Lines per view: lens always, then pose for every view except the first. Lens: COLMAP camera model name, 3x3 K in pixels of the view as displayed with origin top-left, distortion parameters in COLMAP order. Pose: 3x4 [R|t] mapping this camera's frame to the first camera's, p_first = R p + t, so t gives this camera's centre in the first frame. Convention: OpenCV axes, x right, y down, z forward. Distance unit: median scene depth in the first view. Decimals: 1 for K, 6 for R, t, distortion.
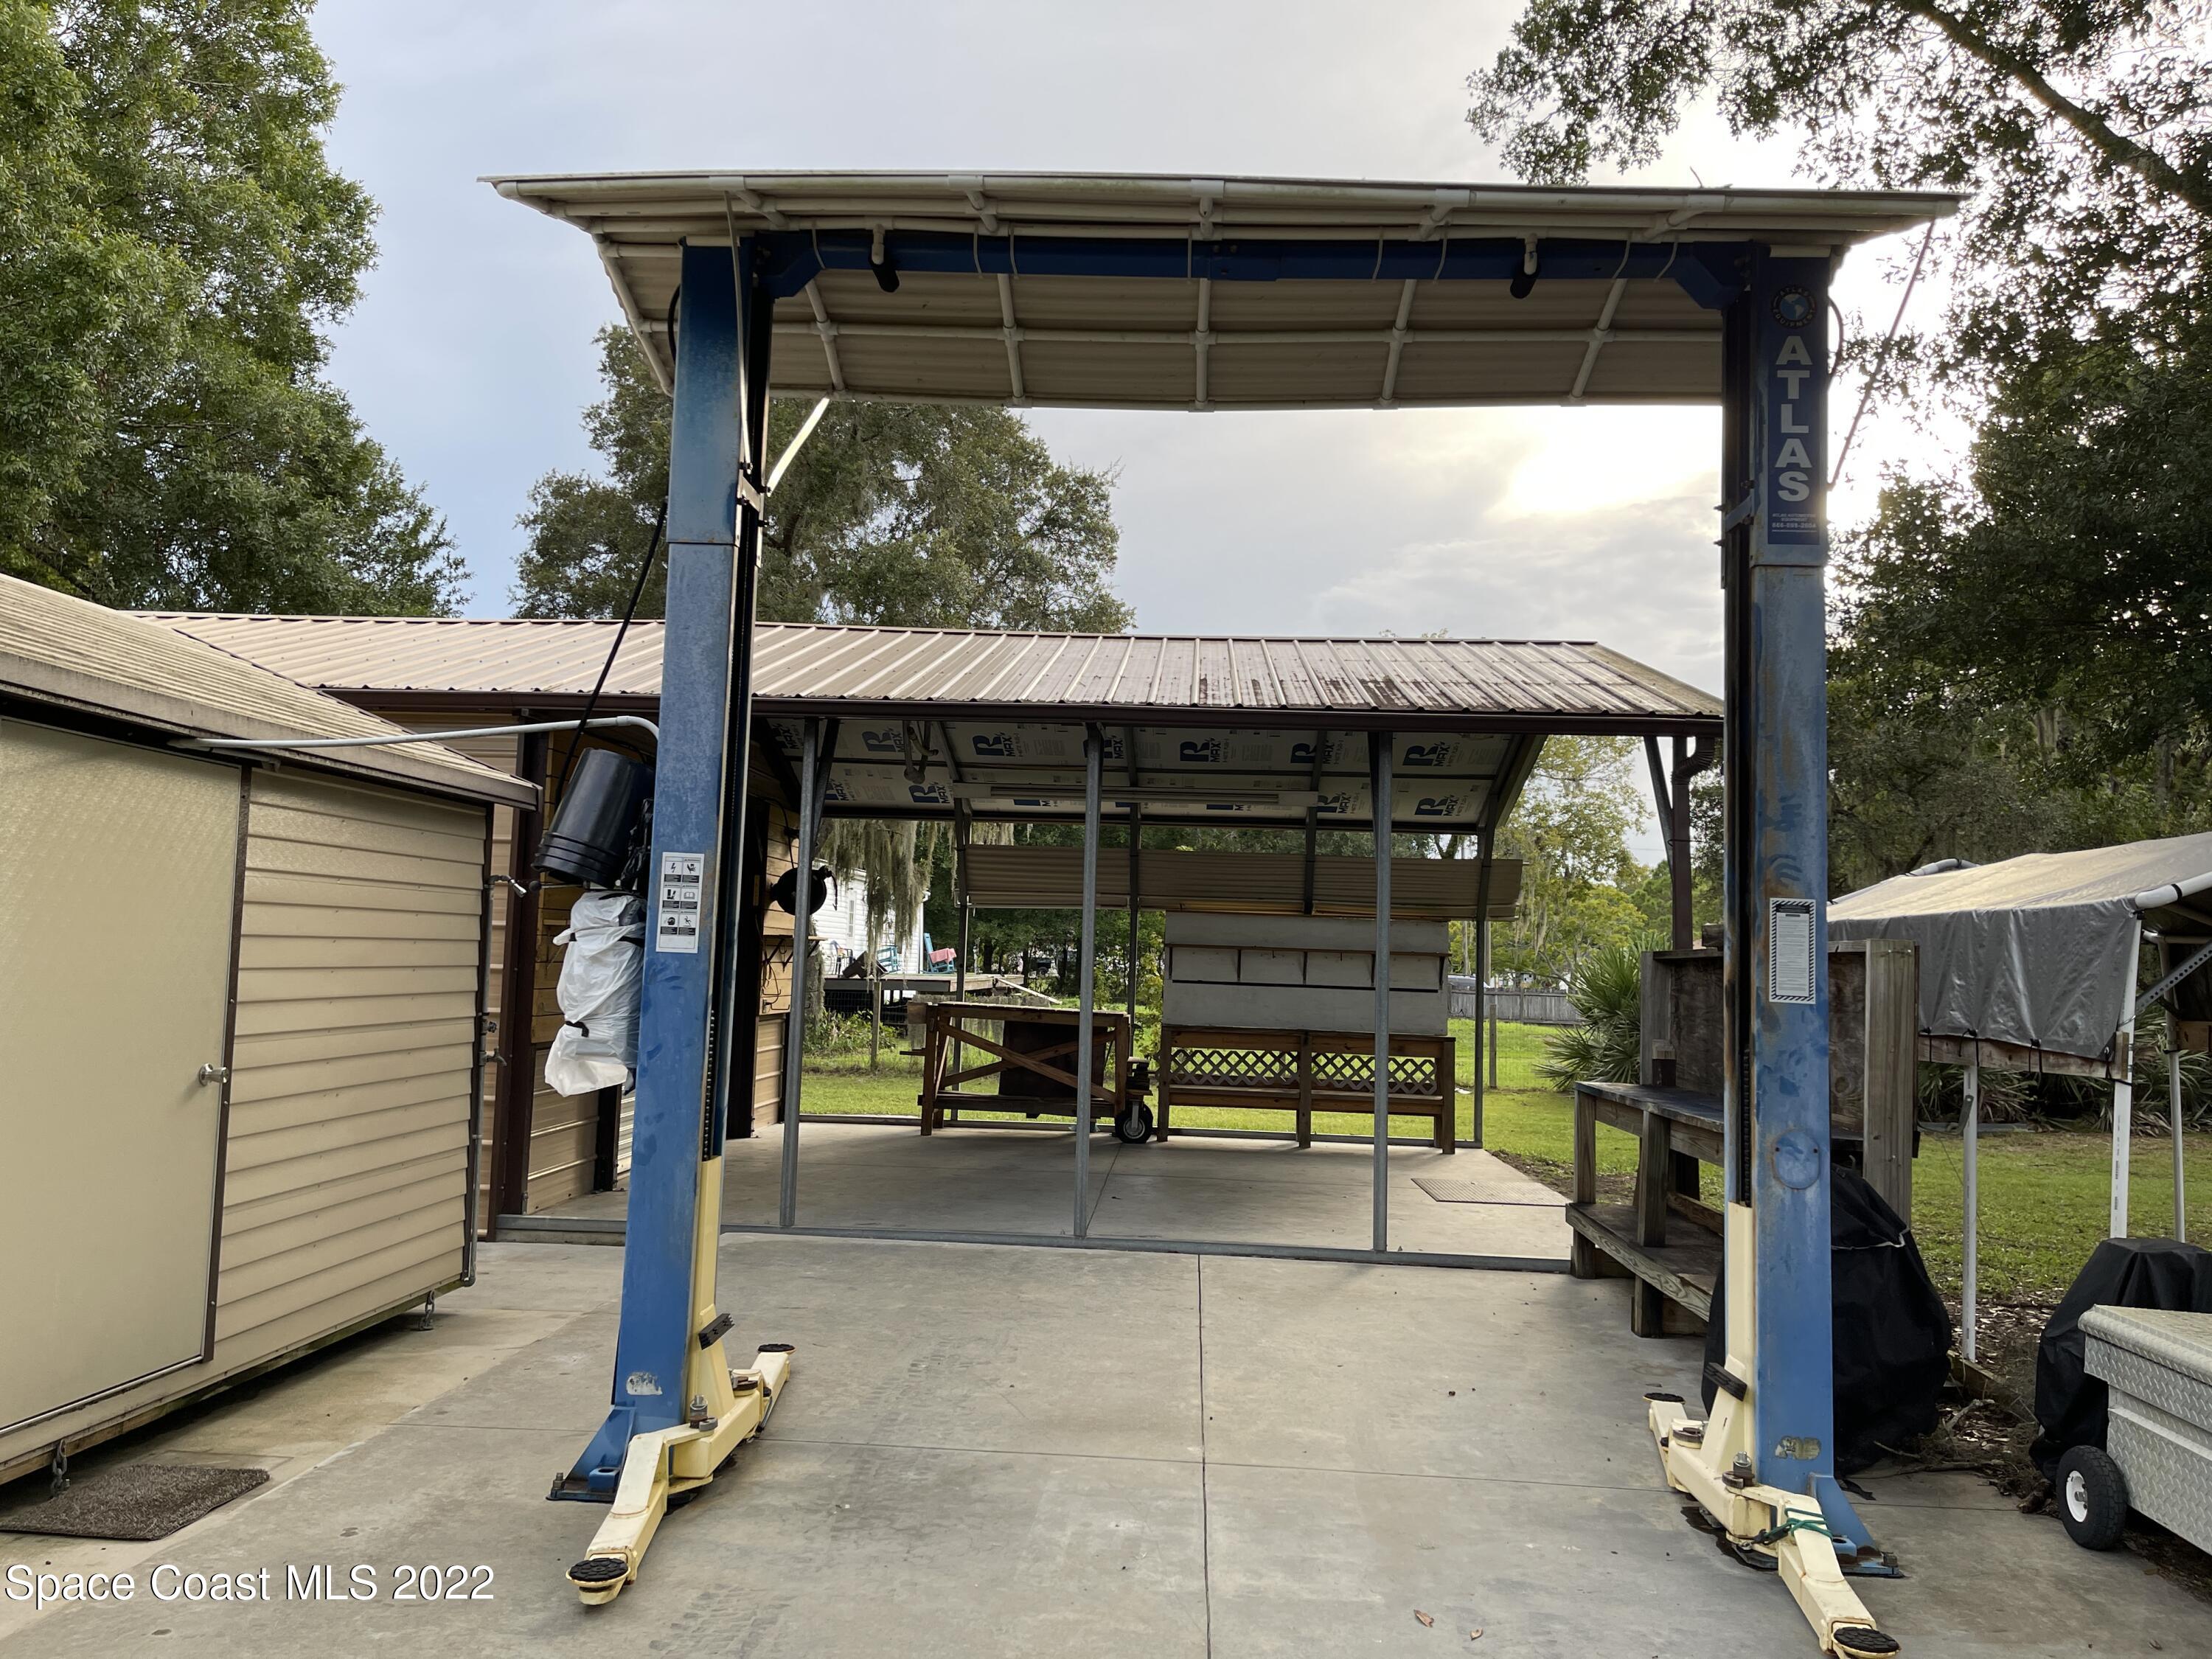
lens RADIAL K [[1653.3, 0, 1132.2], [0, 1653.3, 817.6], [0, 0, 1]] dist [0.069400, -0.067324]
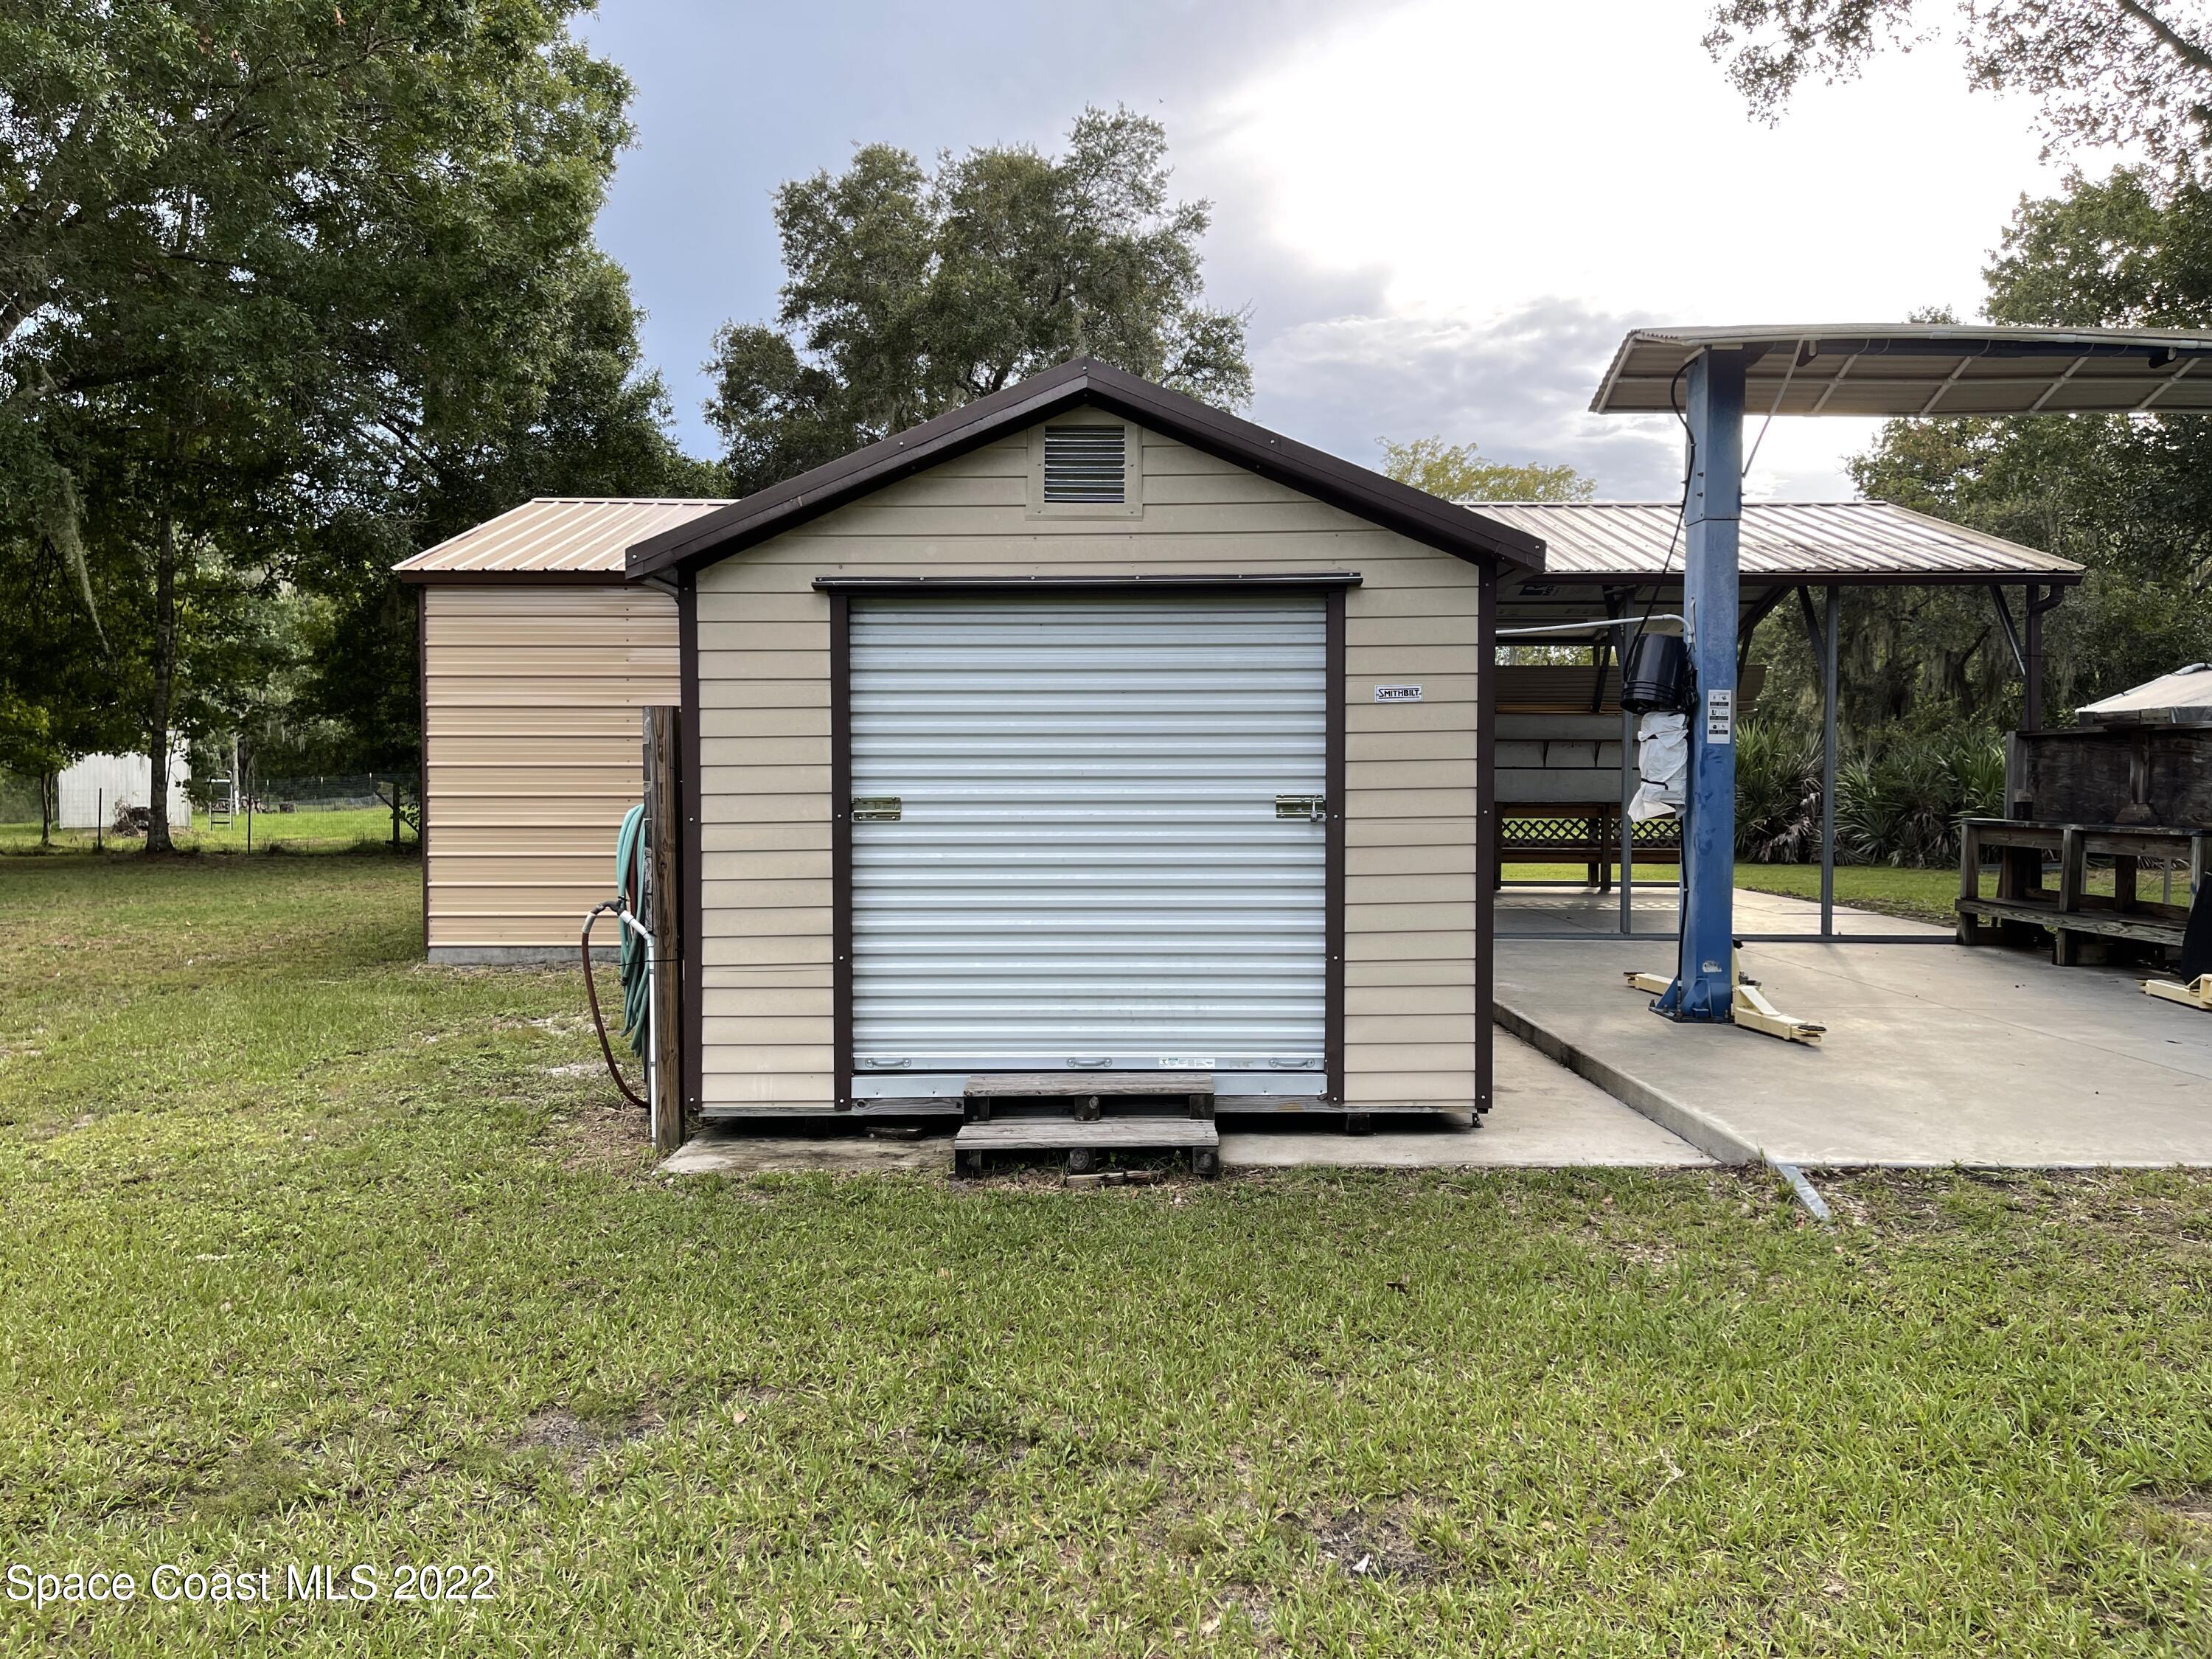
lens RADIAL K [[1661.0, 0, 1106.0], [0, 1661.0, 829.5], [0, 0, 1]] dist [0.060882, -0.092503]
pose [[0.998343, -0.029133, 0.049624, -0.832103], [0.022597, 0.991579, 0.127514, -0.061454], [-0.052921, -0.126182, 0.990595, -0.657661]]
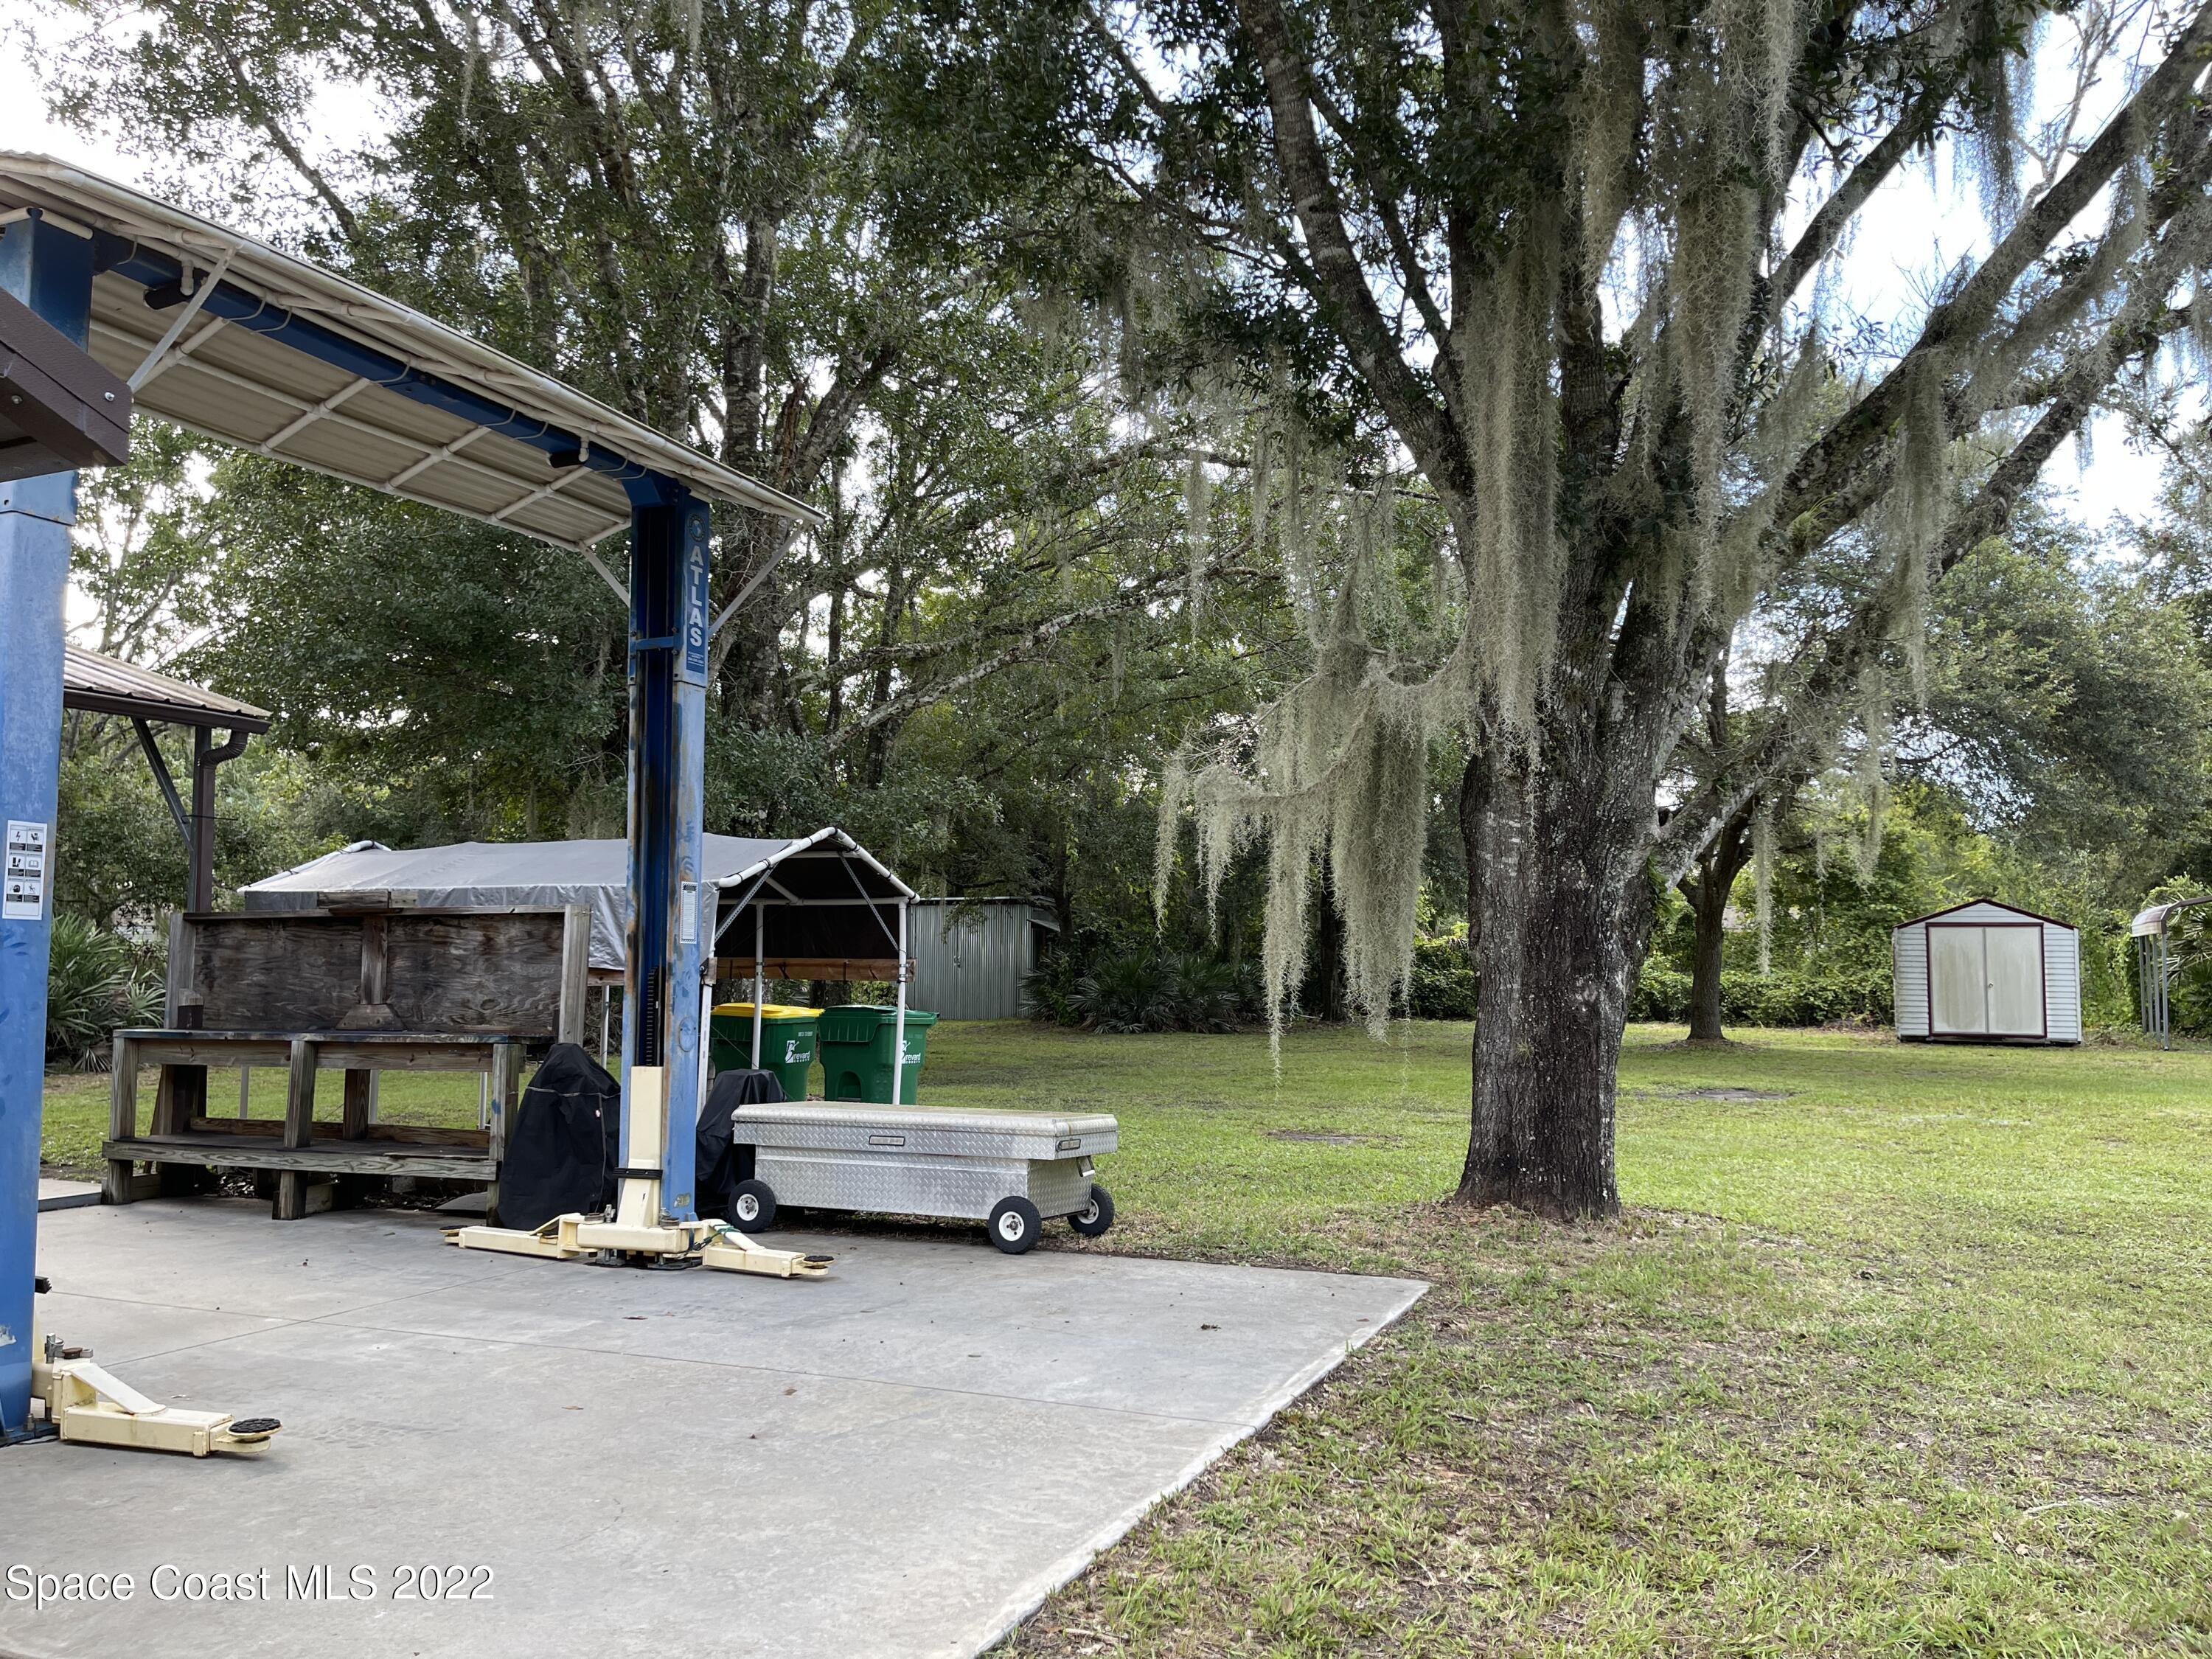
lens RADIAL K [[1661.0, 0, 1106.0], [0, 1661.0, 829.5], [0, 0, 1]] dist [0.060882, -0.092503]
pose [[0.341581, 0.043200, 0.938859, -0.799562], [-0.073945, 0.997082, -0.018976, -0.002786], [-0.936939, -0.062942, 0.343779, 0.021161]]
